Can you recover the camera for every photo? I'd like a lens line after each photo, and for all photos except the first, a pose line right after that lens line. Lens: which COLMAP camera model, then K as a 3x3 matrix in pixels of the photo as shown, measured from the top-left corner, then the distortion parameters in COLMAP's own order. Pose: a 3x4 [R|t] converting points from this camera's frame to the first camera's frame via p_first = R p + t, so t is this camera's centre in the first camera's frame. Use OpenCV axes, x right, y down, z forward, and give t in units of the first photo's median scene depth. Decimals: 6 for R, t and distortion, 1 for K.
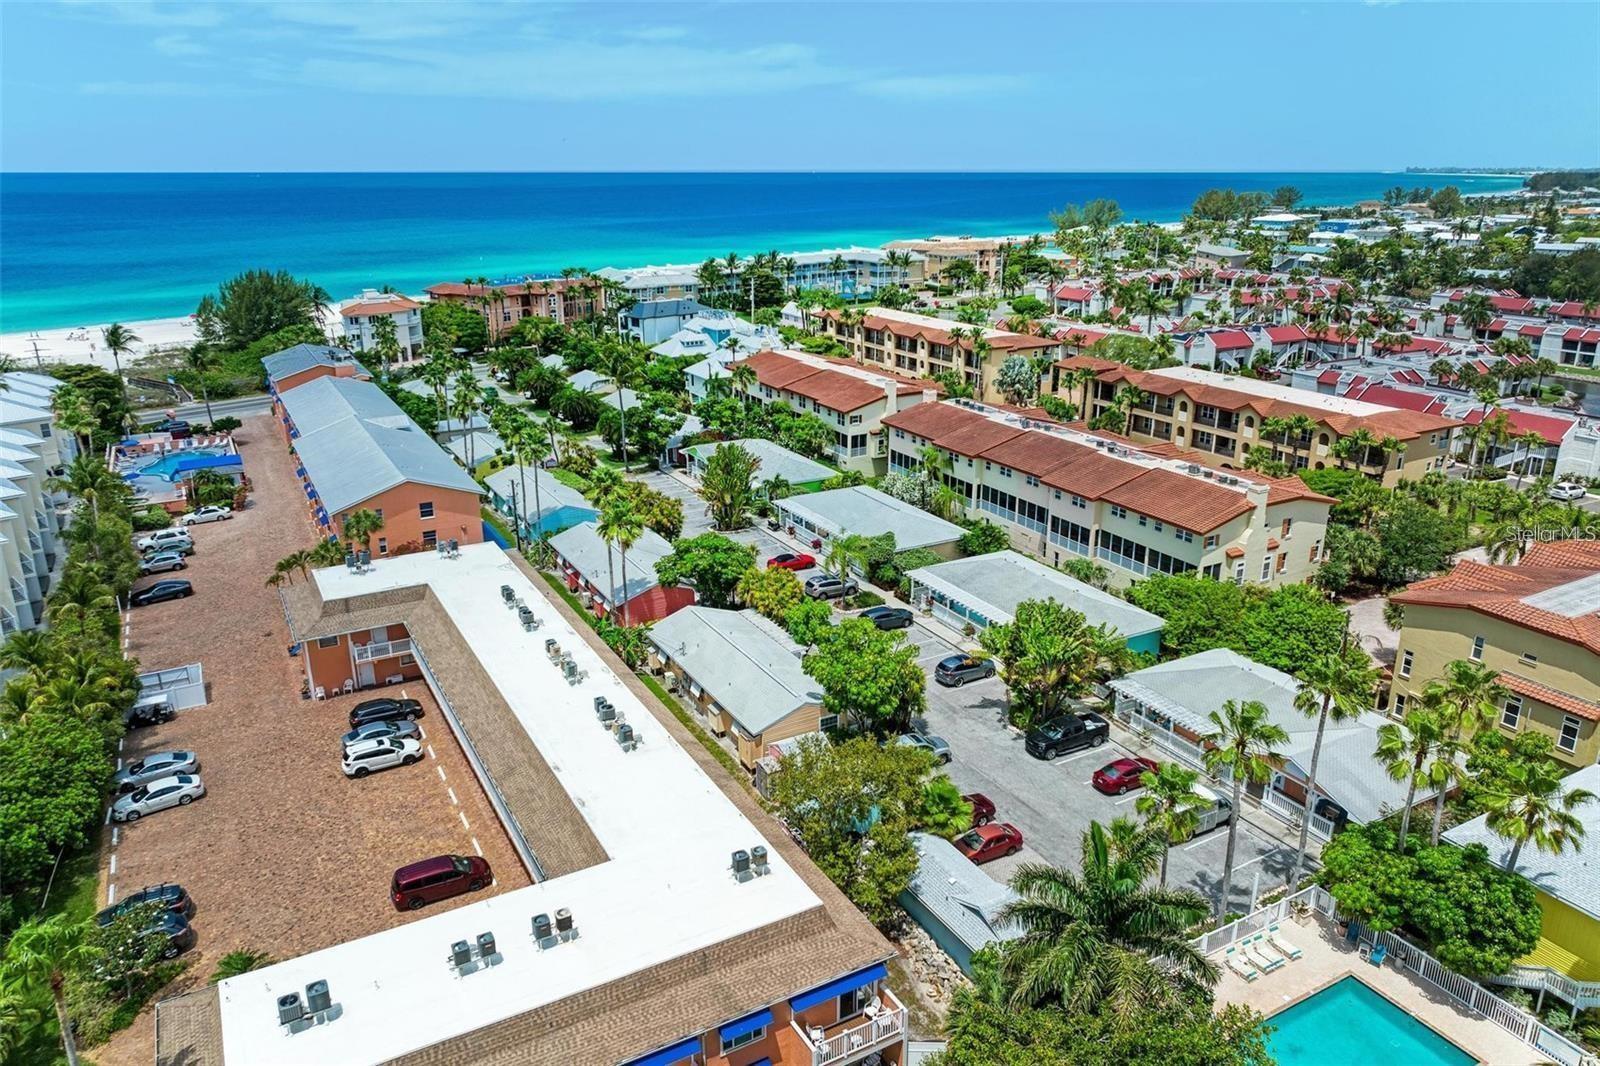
lens RADIAL K [[1116.7, 0, 800.0], [0, 1116.7, 533.0], [0, 0, 1]] dist [-0.010045, -0.003809]
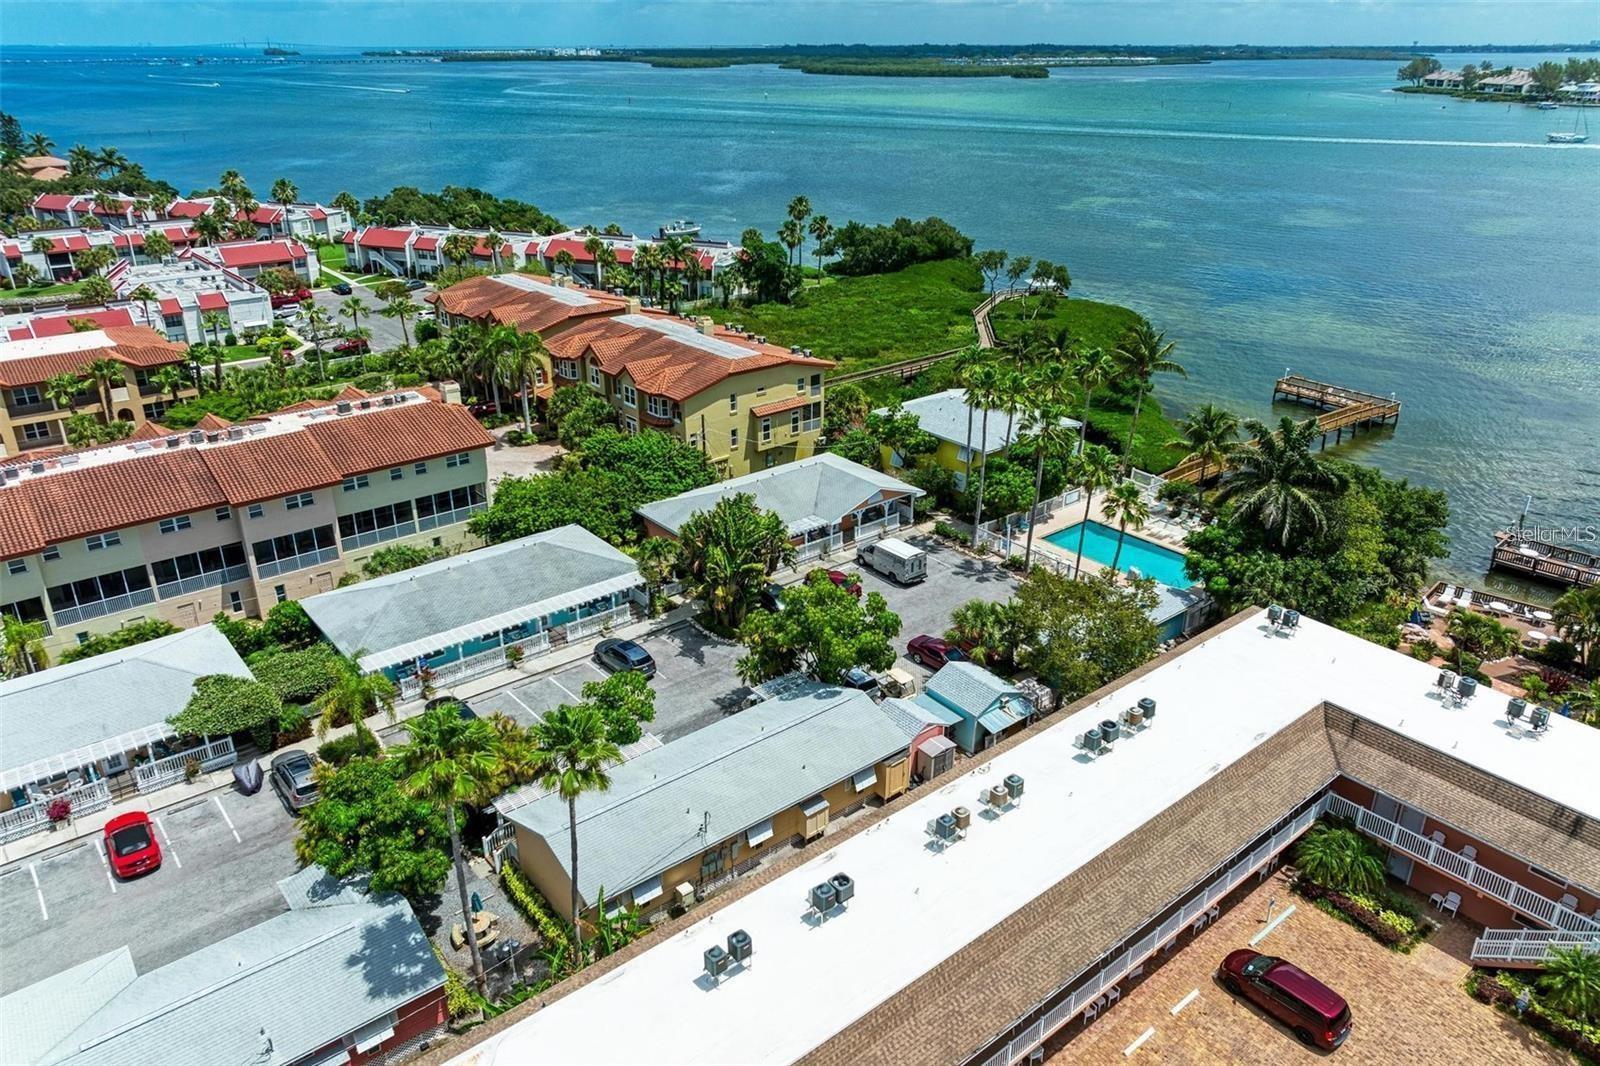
lens RADIAL K [[1116.7, 0, 800.0], [0, 1116.7, 533.0], [0, 0, 1]] dist [-0.010045, -0.003809]
pose [[-0.177068, -0.393701, 0.902024, -0.489442], [0.308268, 0.848203, 0.430723, -0.227835], [-0.934675, 0.354332, -0.028824, 0.722381]]
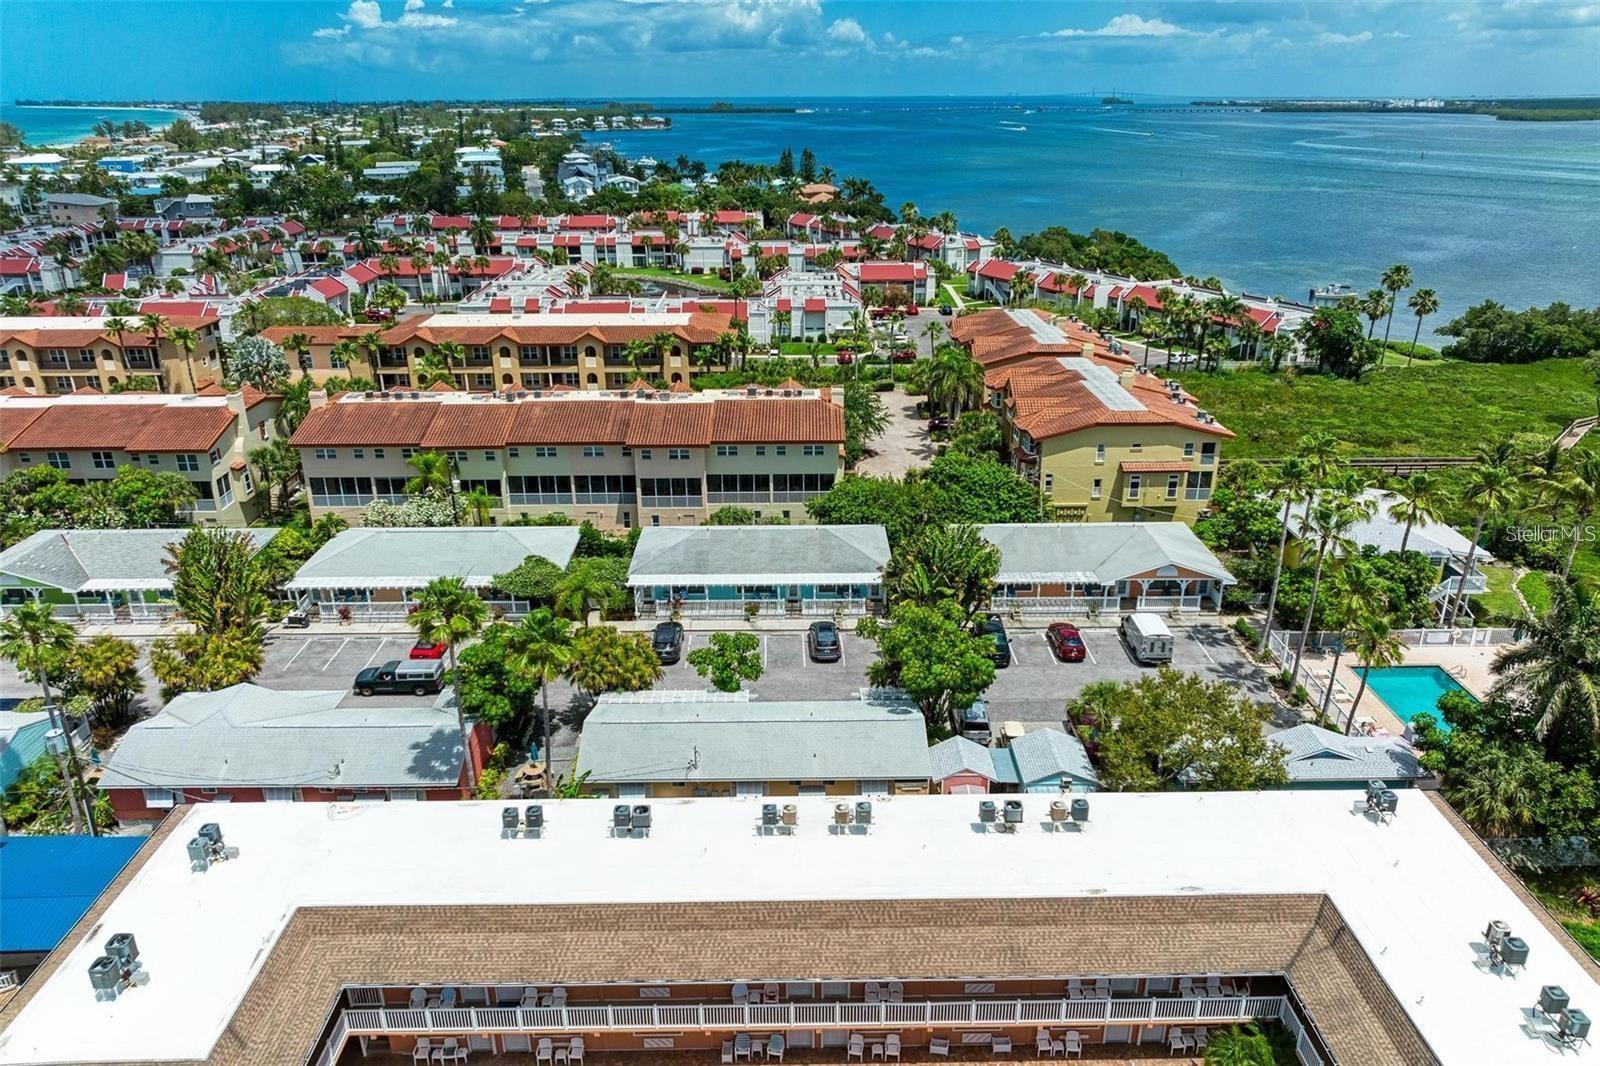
lens RADIAL K [[1095.4, 0, 800.0], [0, 1095.4, 533.0], [0, 0, 1]] dist [-0.002420, -0.003910]
pose [[0.473027, -0.326143, 0.818460, -0.487355], [0.278105, 0.936740, 0.212545, -0.135011], [-0.836004, 0.127078, 0.533805, 0.429507]]
